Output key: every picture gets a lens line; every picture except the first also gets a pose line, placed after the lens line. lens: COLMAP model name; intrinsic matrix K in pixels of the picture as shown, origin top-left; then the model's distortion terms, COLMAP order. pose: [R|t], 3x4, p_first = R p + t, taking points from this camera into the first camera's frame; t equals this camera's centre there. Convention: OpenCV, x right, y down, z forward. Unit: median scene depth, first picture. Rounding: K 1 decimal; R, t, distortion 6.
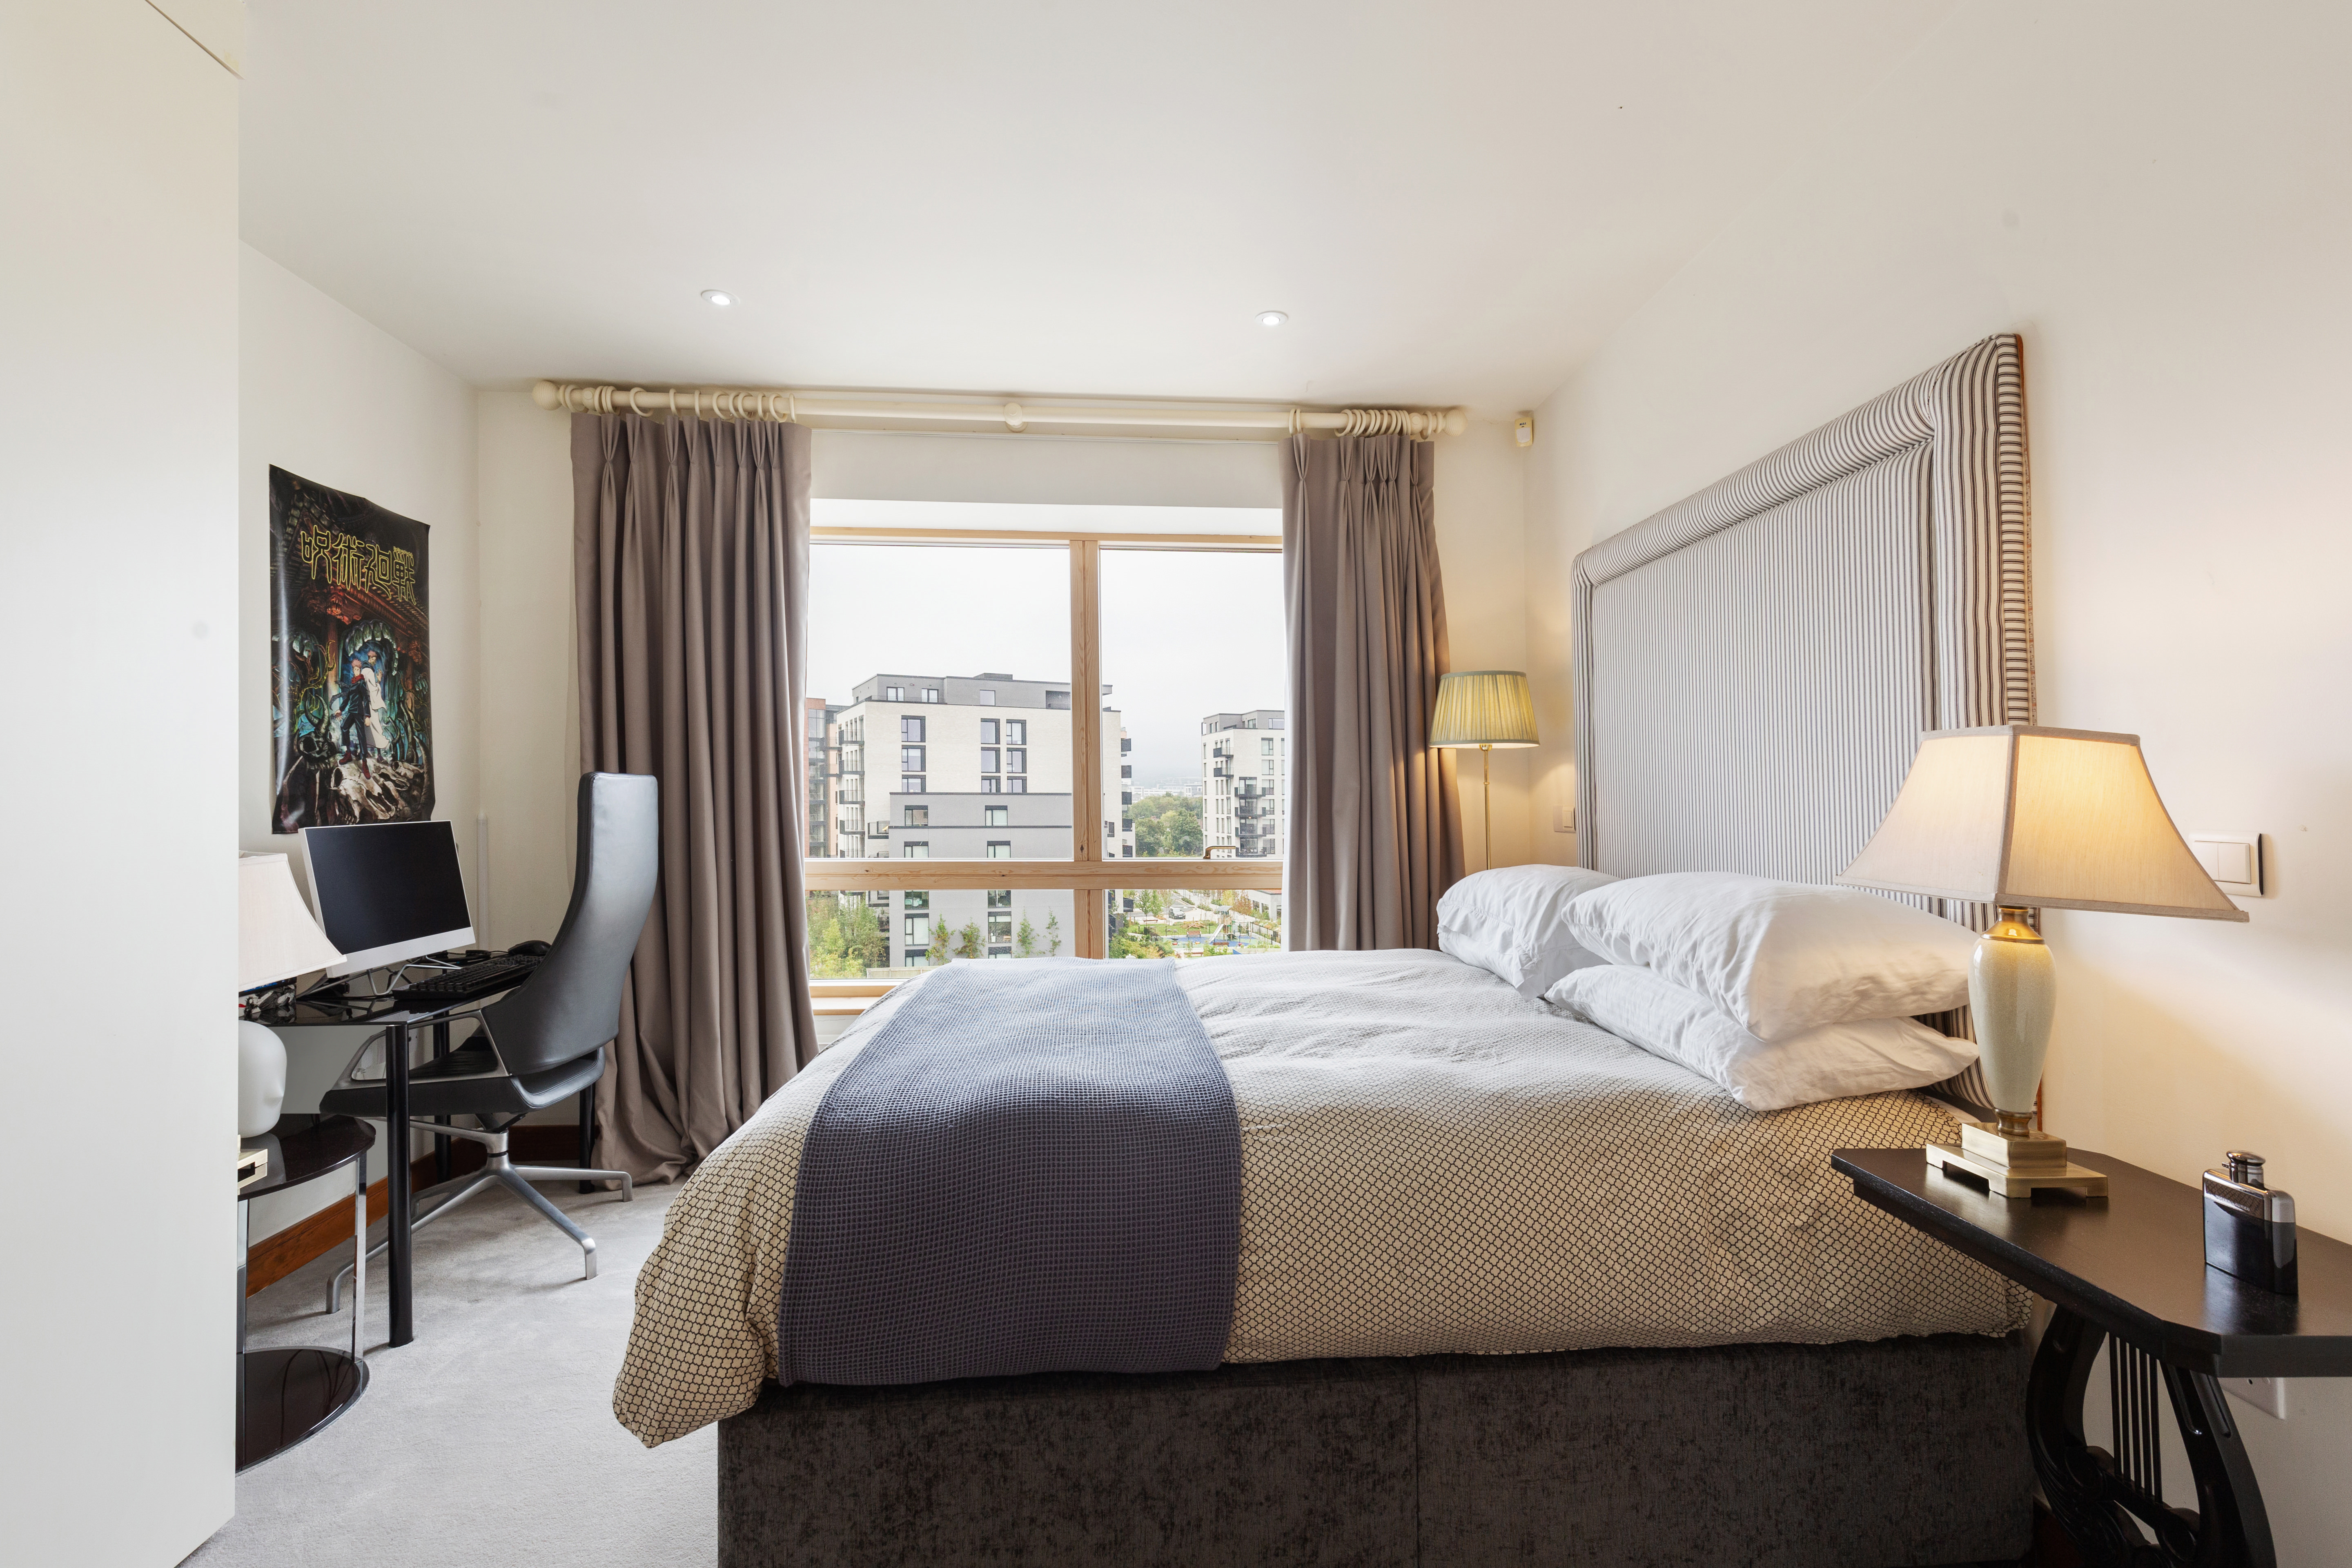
lens RADIAL K [[1062.5, 0, 1195.4], [0, 1062.5, 816.9], [0, 0, 1]] dist [0.004457, 0.000010]
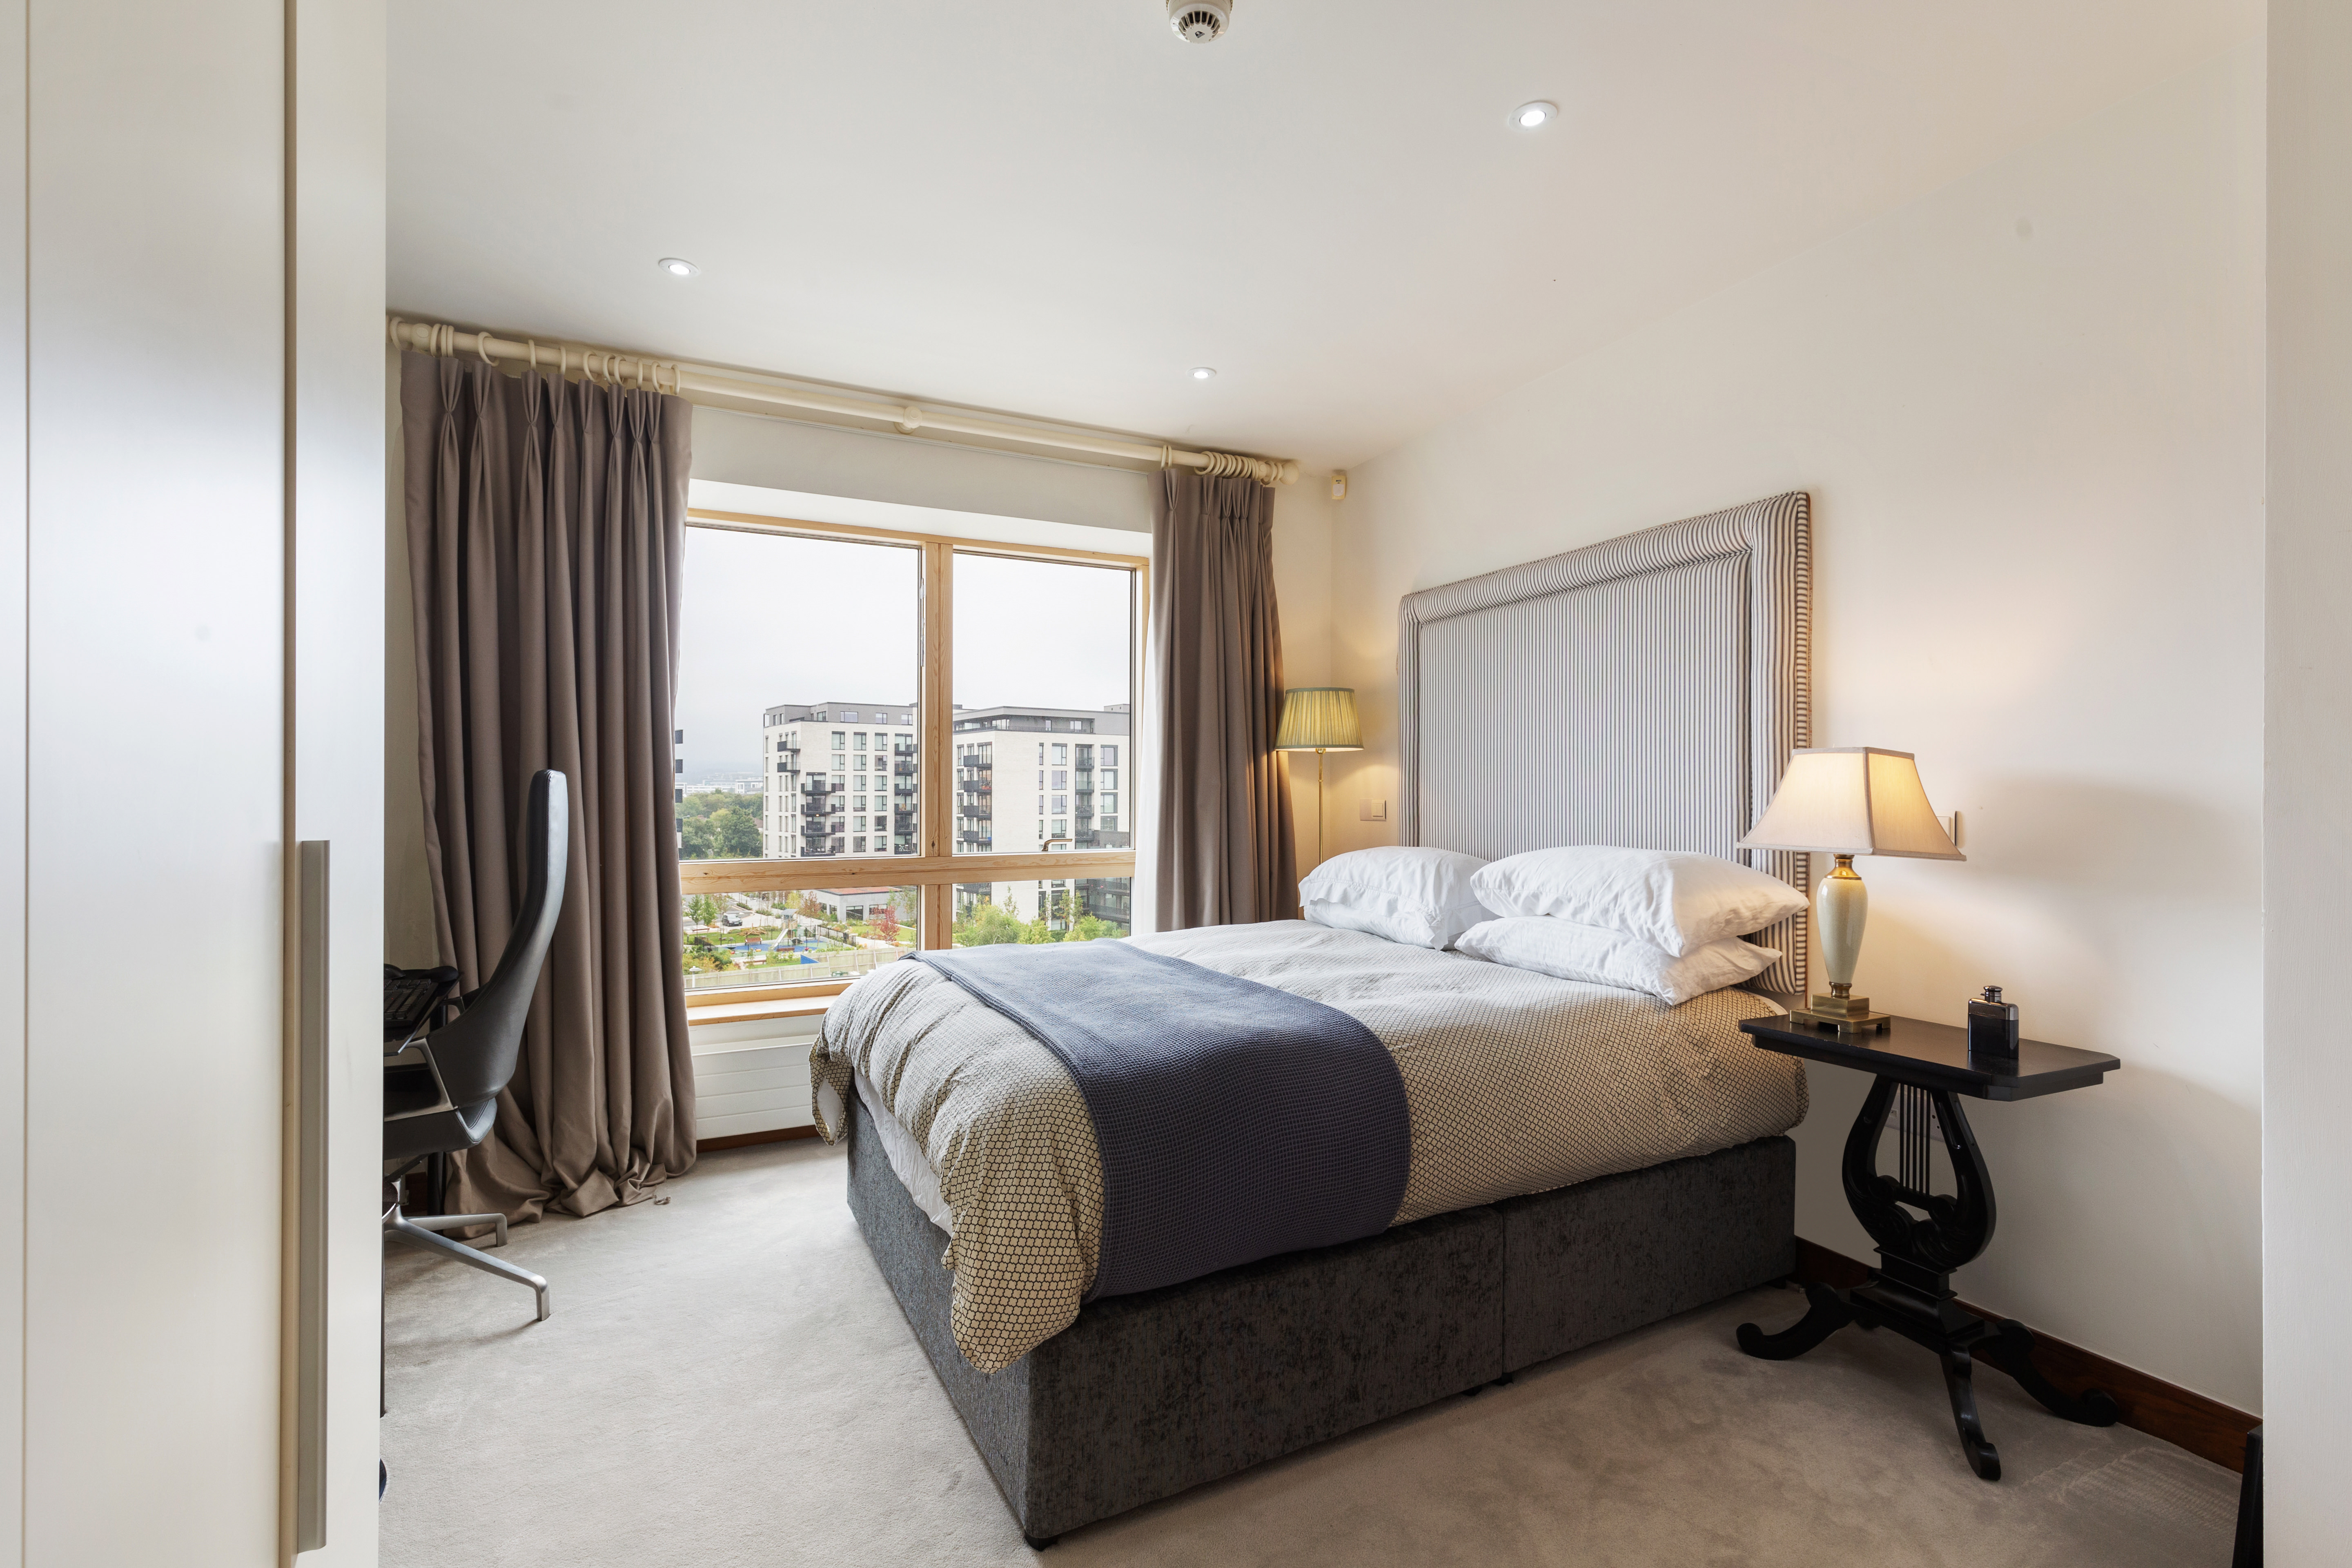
lens RADIAL K [[1060.6, 0, 1180.3], [0, 1060.6, 842.6], [0, 0, 1]] dist [0.005211, -0.000056]
pose [[0.922189, -0.023280, 0.386038, -0.344648], [0.012422, 0.999455, 0.030596, -0.000627], [-0.386540, -0.023420, 0.921975, -0.045391]]
